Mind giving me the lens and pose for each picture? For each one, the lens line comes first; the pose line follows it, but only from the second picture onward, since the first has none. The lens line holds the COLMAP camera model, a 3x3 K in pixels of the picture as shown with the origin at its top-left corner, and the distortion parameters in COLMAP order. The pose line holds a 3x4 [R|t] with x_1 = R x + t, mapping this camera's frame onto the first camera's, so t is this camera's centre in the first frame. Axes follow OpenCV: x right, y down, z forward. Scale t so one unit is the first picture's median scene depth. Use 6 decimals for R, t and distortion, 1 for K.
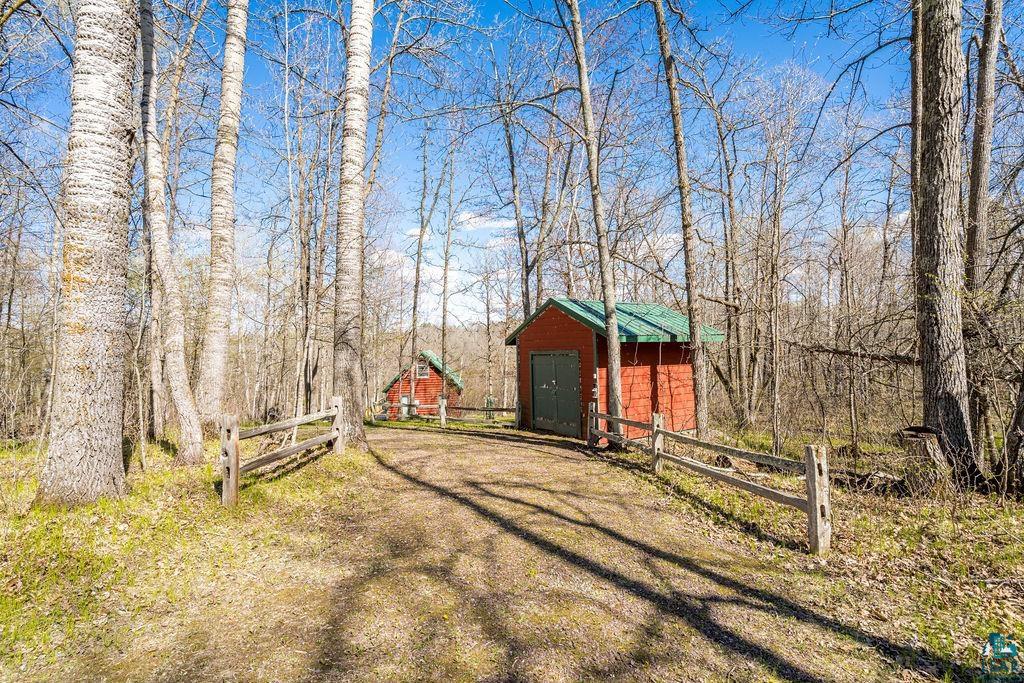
lens RADIAL K [[493.1, 0, 507.2], [0, 493.1, 340.4], [0, 0, 1]] dist [0.002429, 0.000868]
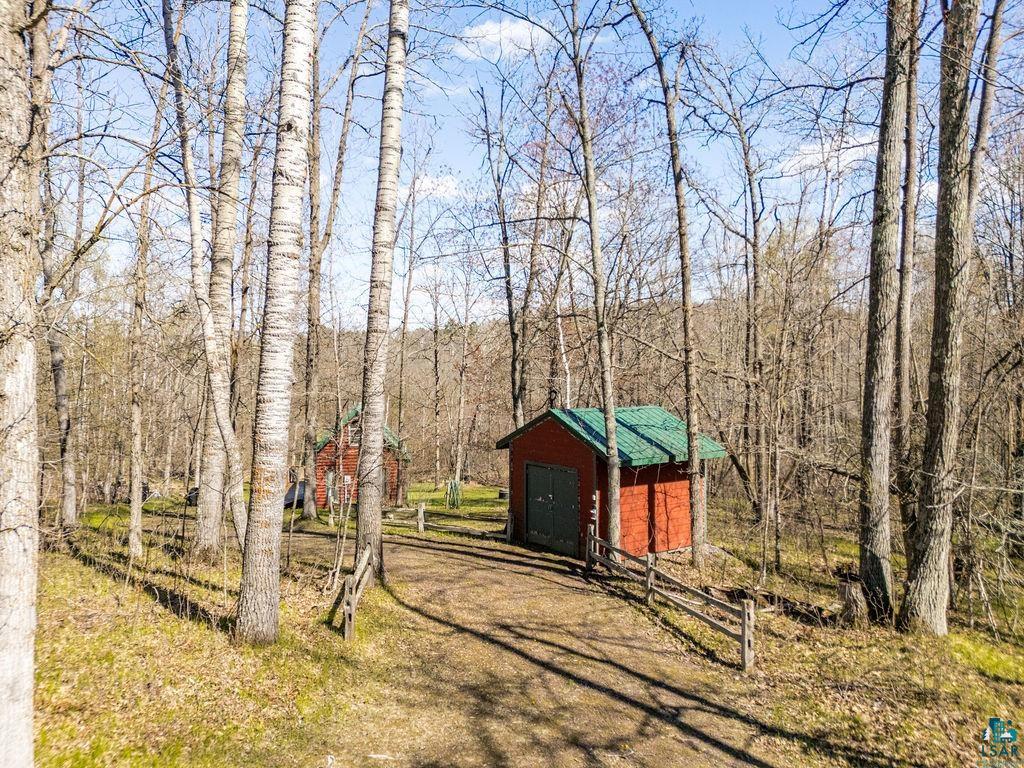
lens RADIAL K [[752.8, 0, 512.0], [0, 752.8, 384.0], [0, 0, 1]] dist [0.067679, -0.043524]
pose [[0.995125, 0.023502, 0.095783, -0.134334], [-0.027506, 0.998793, 0.040693, -0.205403], [-0.094711, -0.043130, 0.994570, -0.481078]]
